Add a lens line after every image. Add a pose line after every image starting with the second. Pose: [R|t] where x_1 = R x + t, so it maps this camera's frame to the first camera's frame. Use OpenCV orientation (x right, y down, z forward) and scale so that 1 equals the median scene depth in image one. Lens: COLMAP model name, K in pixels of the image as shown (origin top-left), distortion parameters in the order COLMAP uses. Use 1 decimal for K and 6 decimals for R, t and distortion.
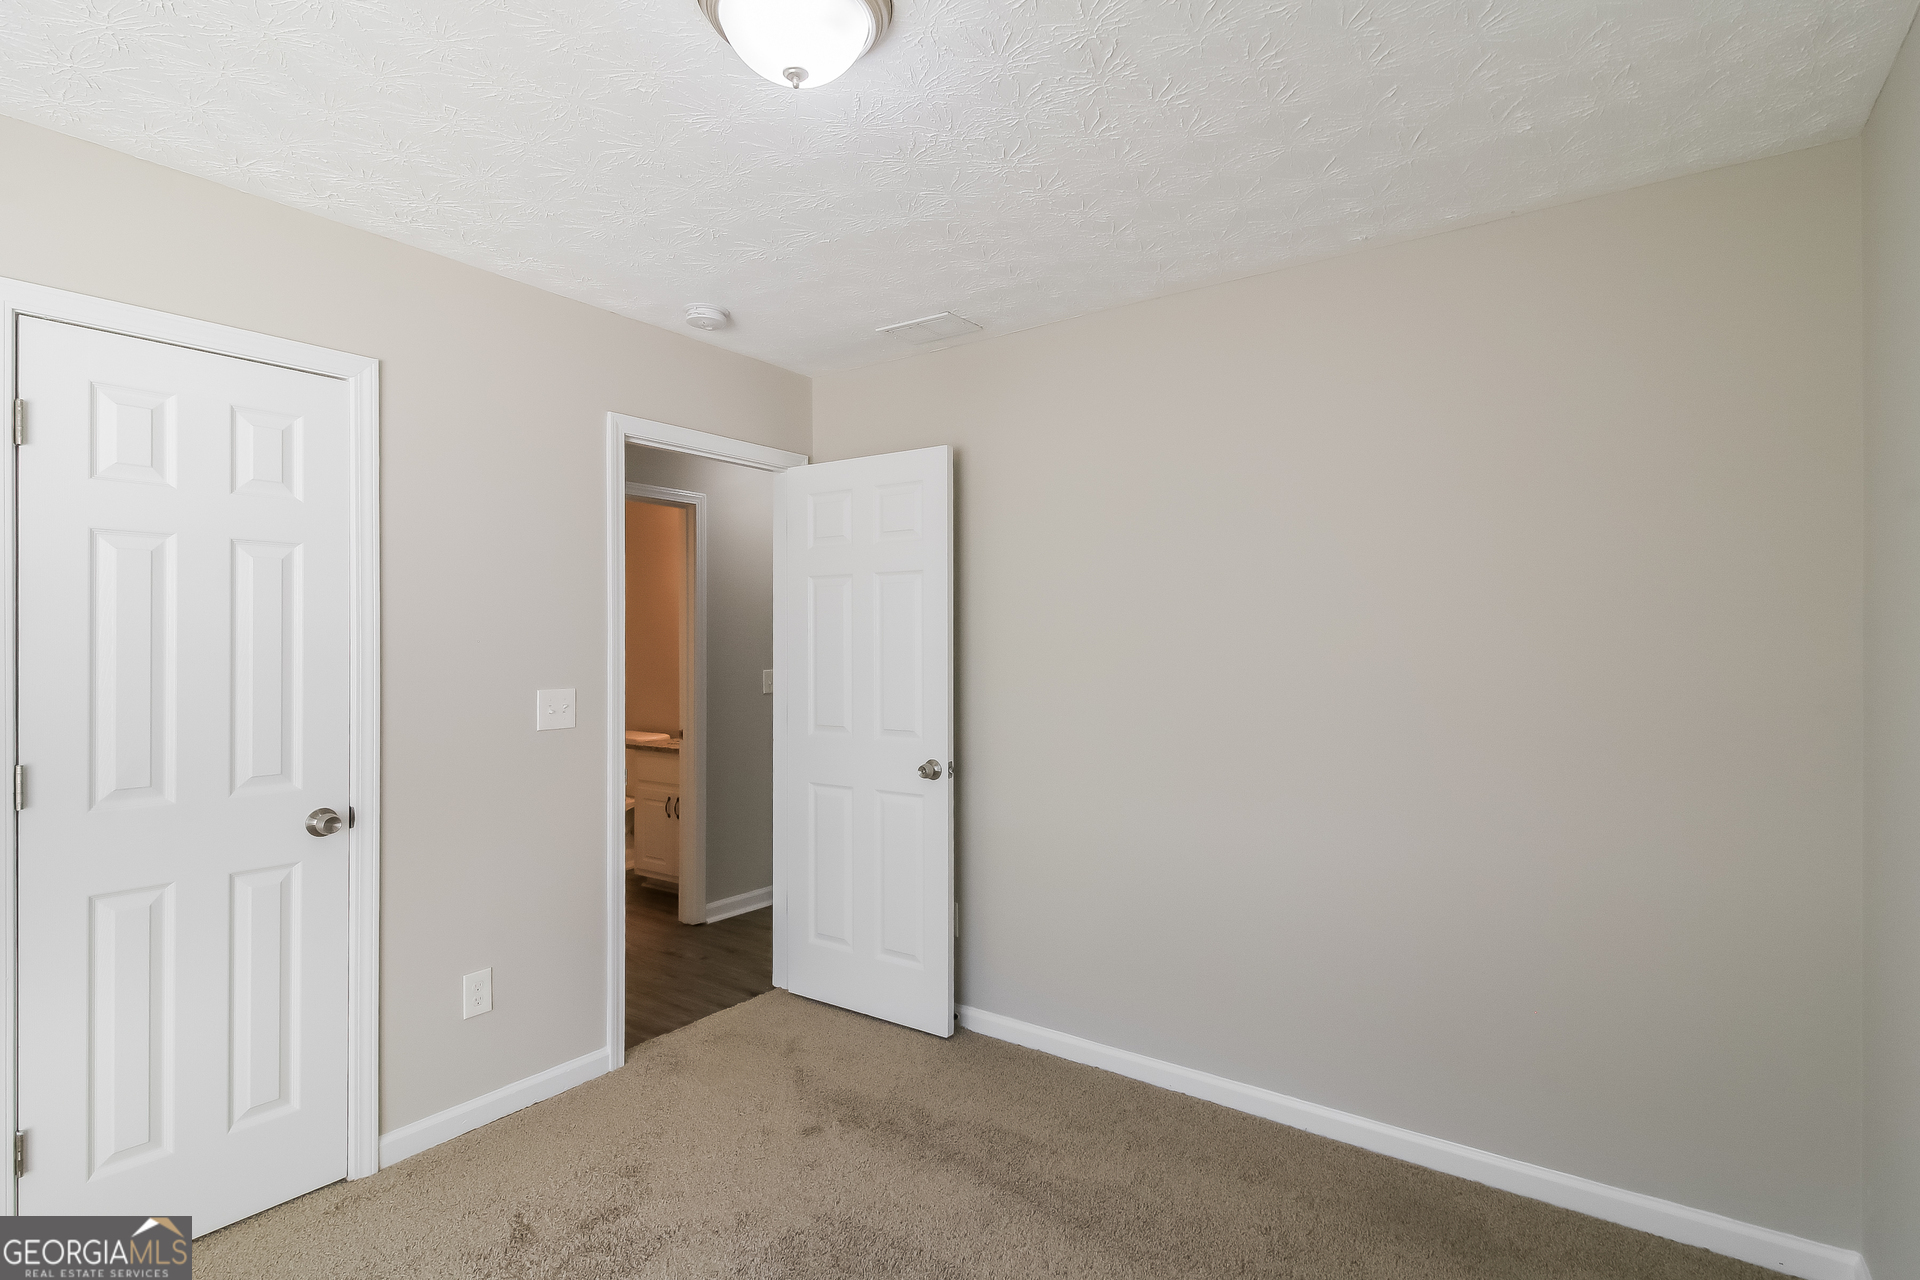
lens RADIAL K [[928.6, 0, 960.0], [0, 928.6, 640.0], [0, 0, 1]] dist [0.000943, 0.000442]
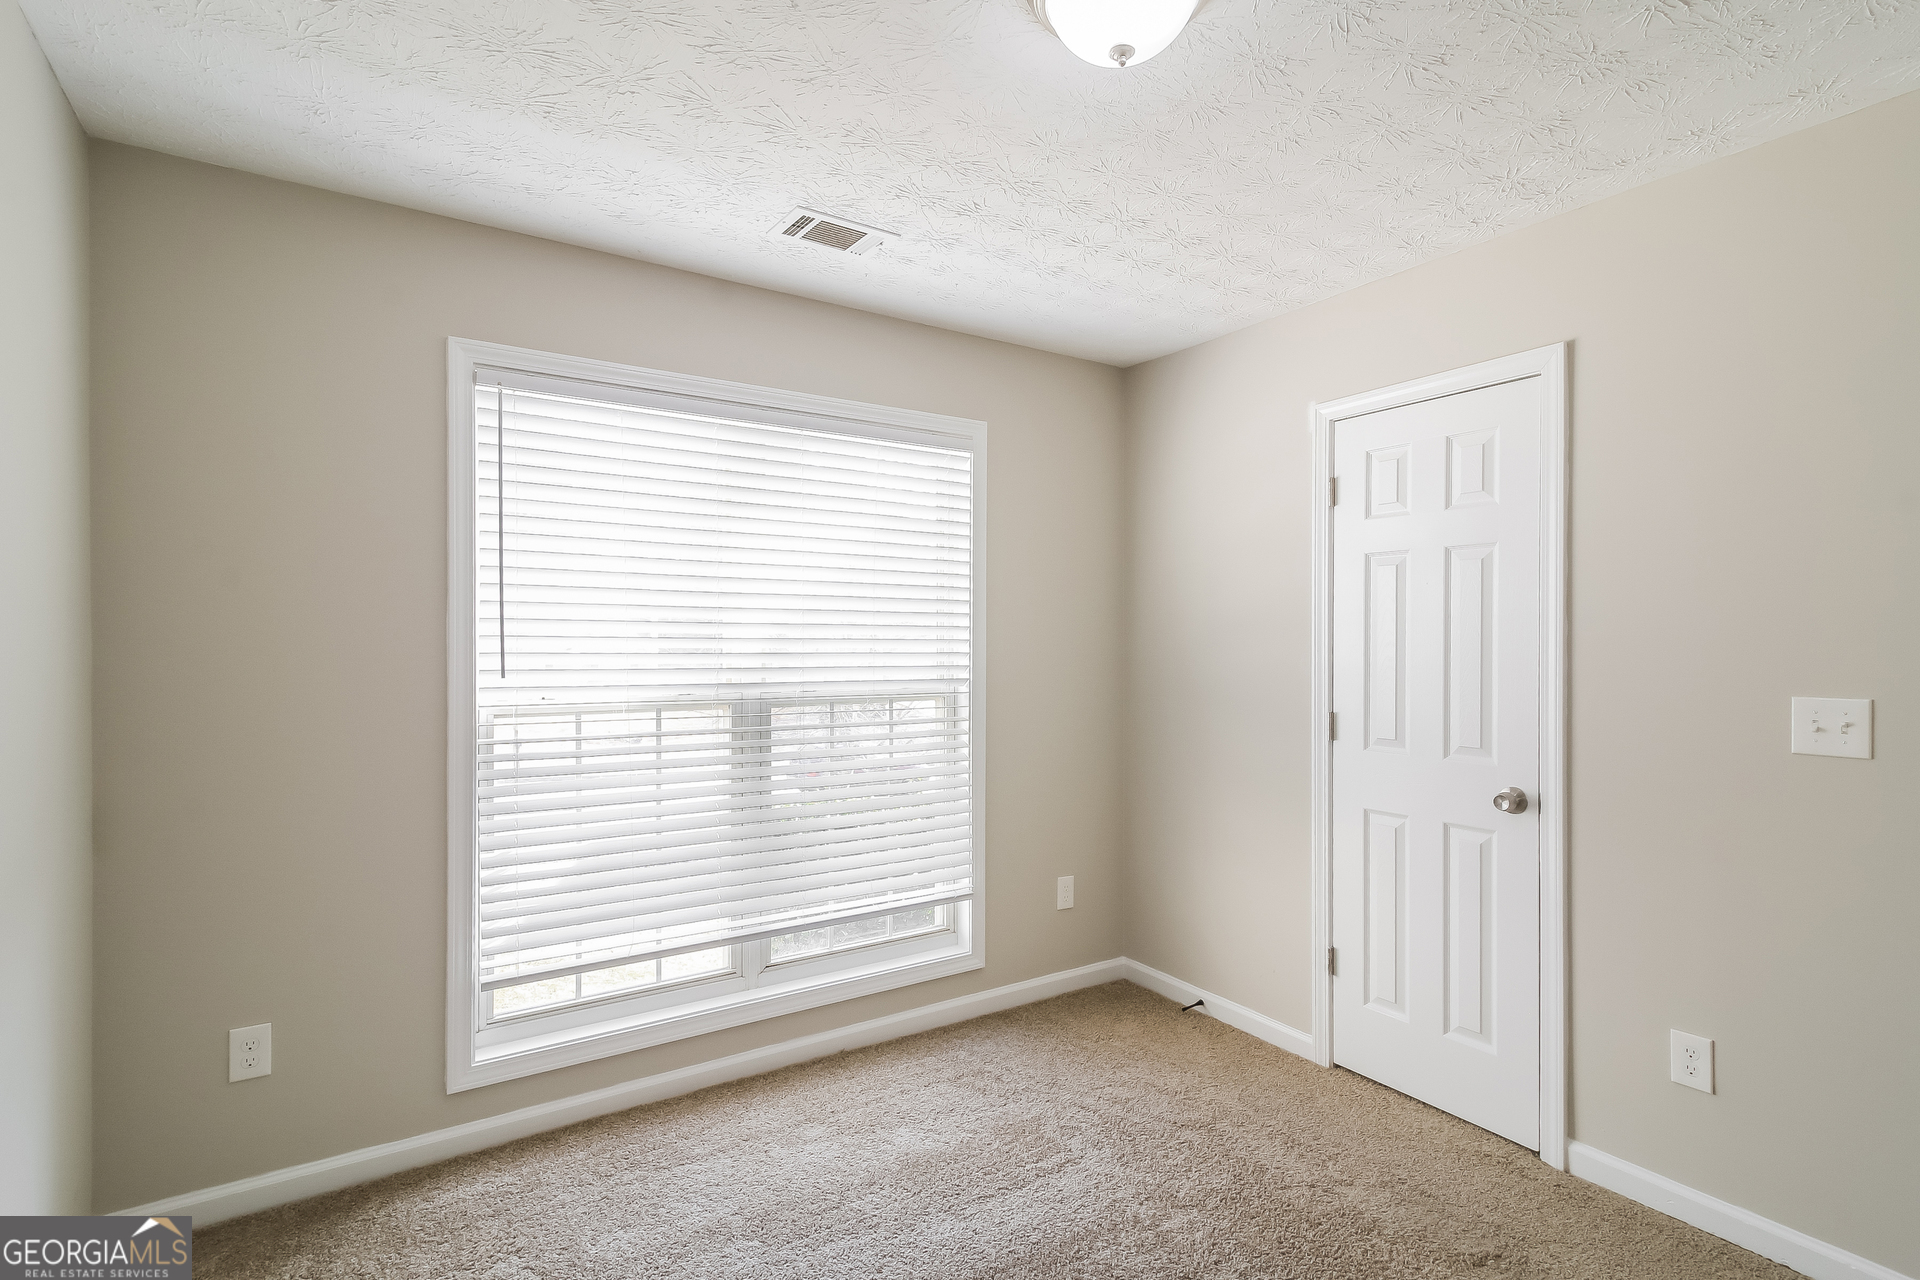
lens RADIAL K [[928.6, 0, 960.0], [0, 928.6, 640.0], [0, 0, 1]] dist [0.000943, 0.000442]
pose [[-0.358812, 0.000576, -0.933410, 0.525897], [0.002165, 0.999998, -0.000215, 0.011080], [0.933407, -0.002098, -0.358812, 0.774440]]
